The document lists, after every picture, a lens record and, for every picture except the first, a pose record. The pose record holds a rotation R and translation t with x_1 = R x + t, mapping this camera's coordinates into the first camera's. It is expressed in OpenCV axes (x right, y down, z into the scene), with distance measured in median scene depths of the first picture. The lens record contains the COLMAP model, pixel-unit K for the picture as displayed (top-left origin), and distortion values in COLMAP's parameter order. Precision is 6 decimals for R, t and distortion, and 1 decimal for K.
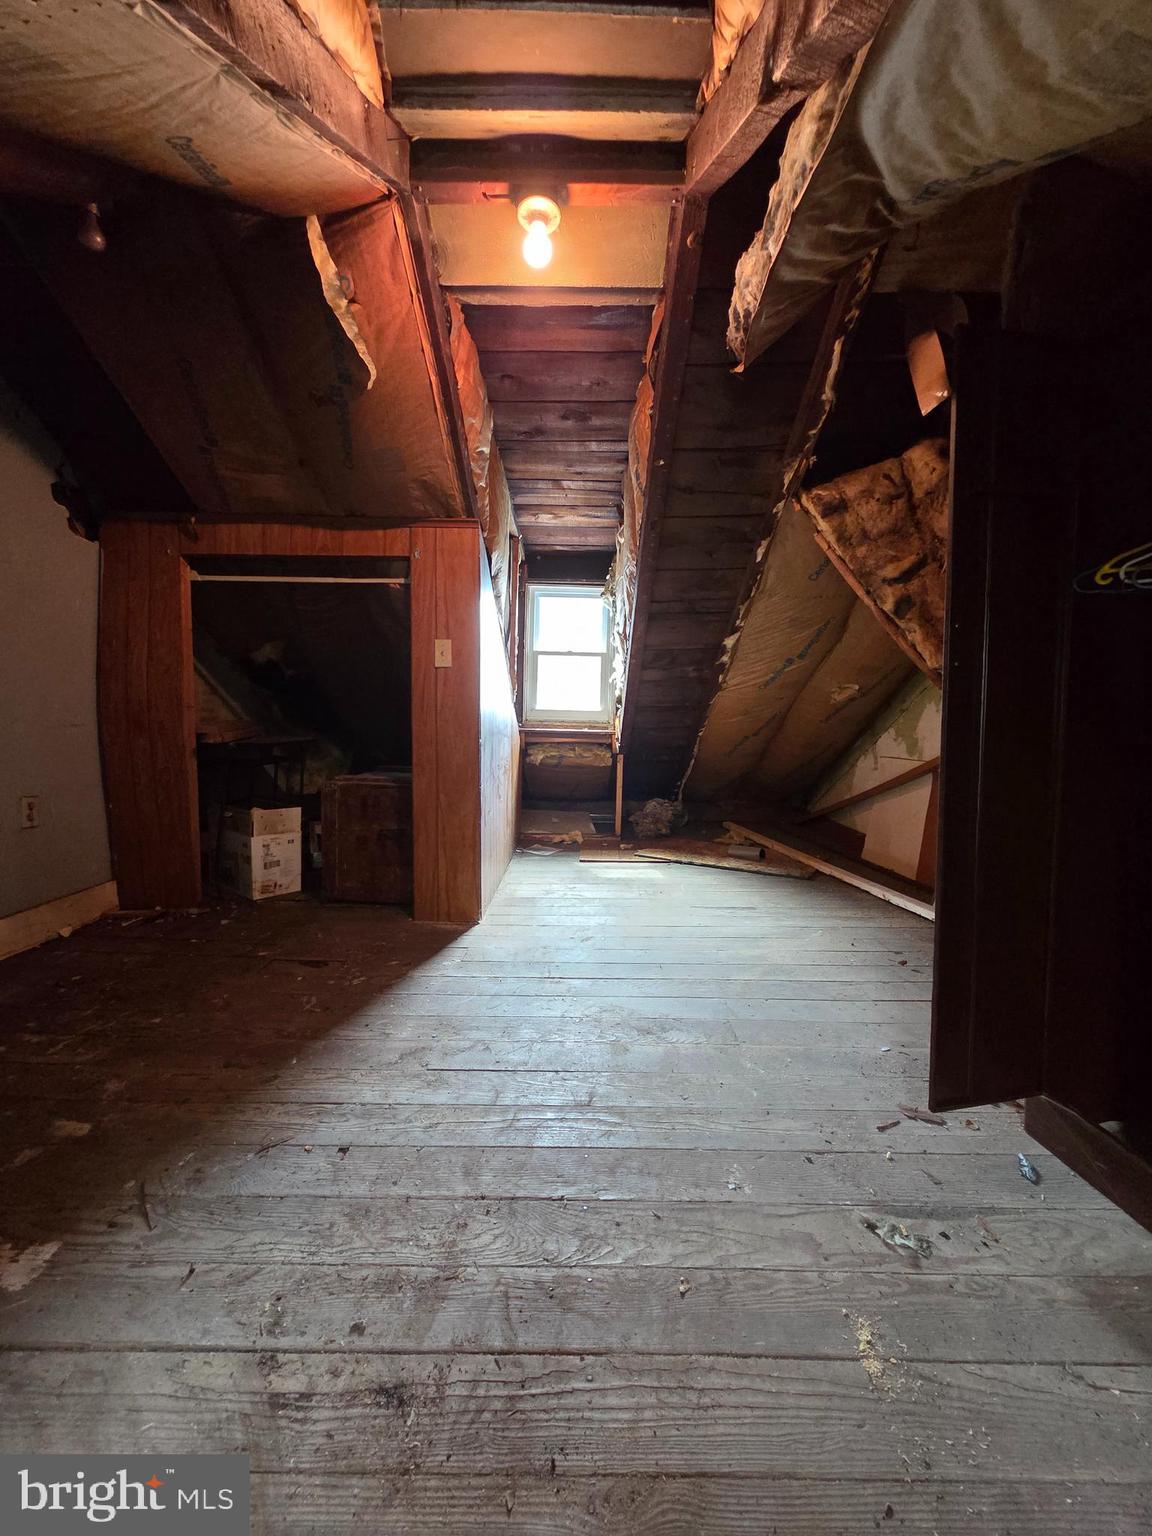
lens RADIAL K [[628.5, 0, 573.9], [0, 628.5, 760.2], [0, 0, 1]] dist [0.002231, -0.000304]
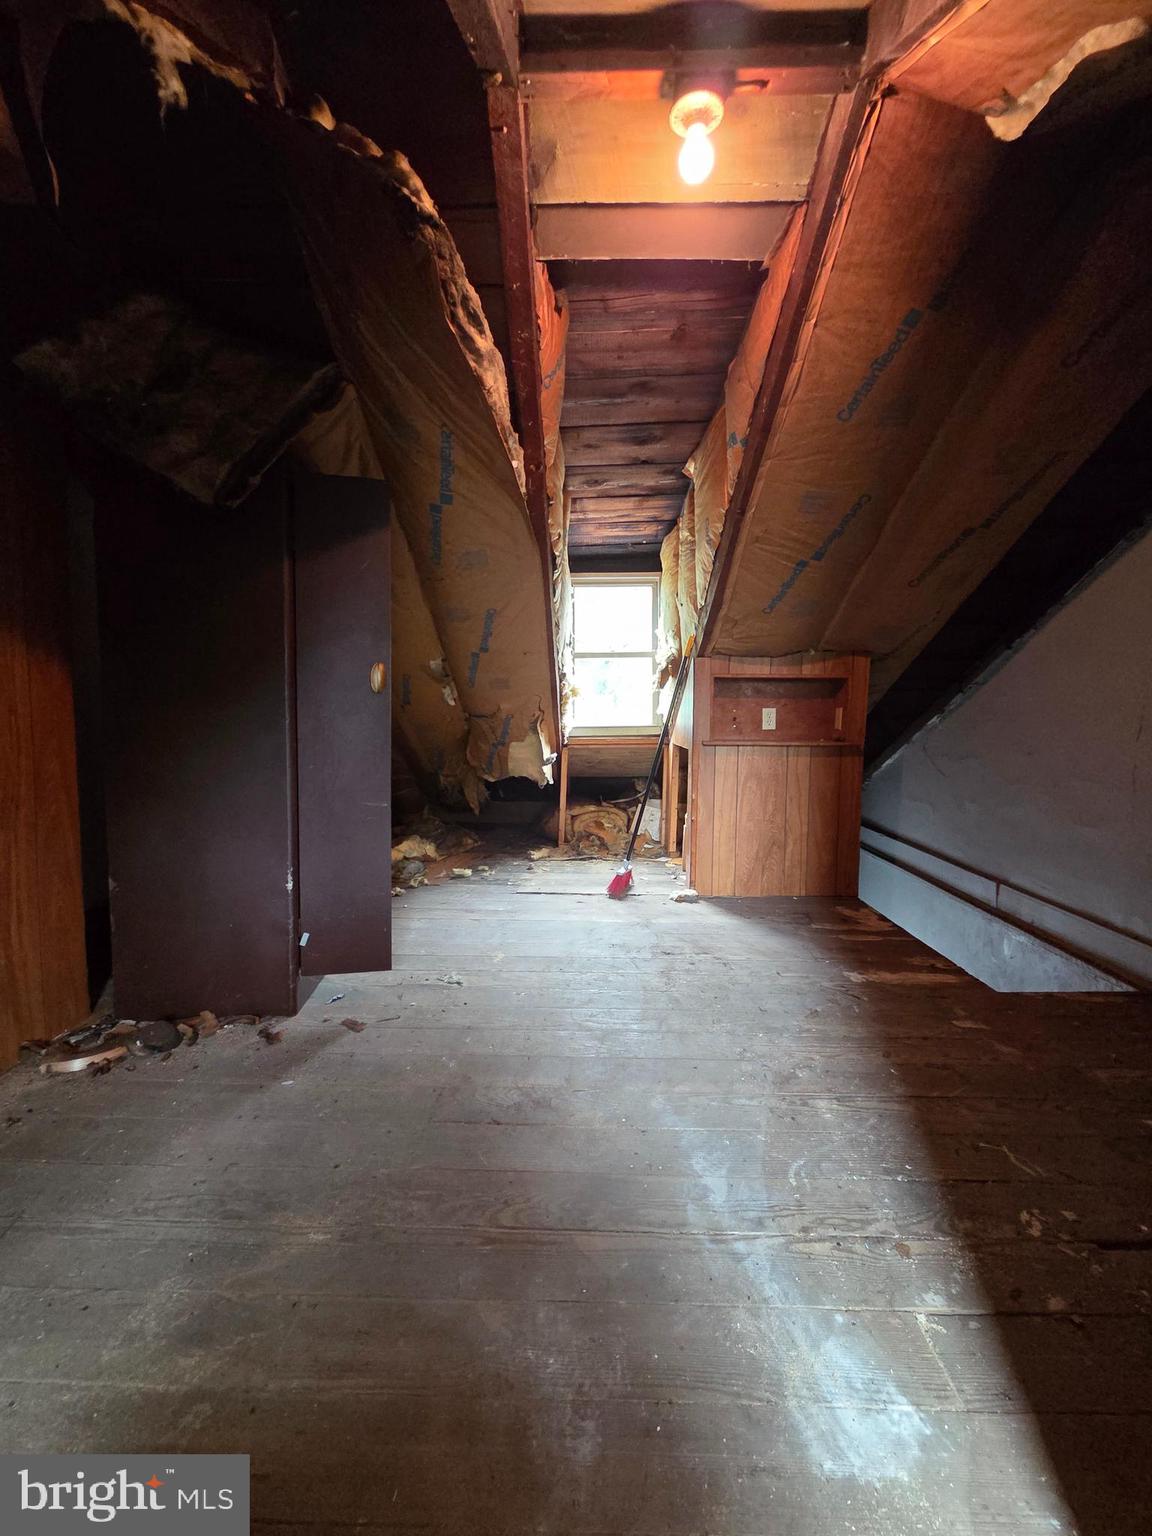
lens RADIAL K [[628.5, 0, 573.9], [0, 628.5, 760.2], [0, 0, 1]] dist [0.002231, -0.000304]
pose [[-0.999724, -0.022208, 0.007689, 0.108273], [-0.020940, 0.990268, 0.137589, -0.206264], [-0.010669, 0.137390, -0.990460, 2.619742]]
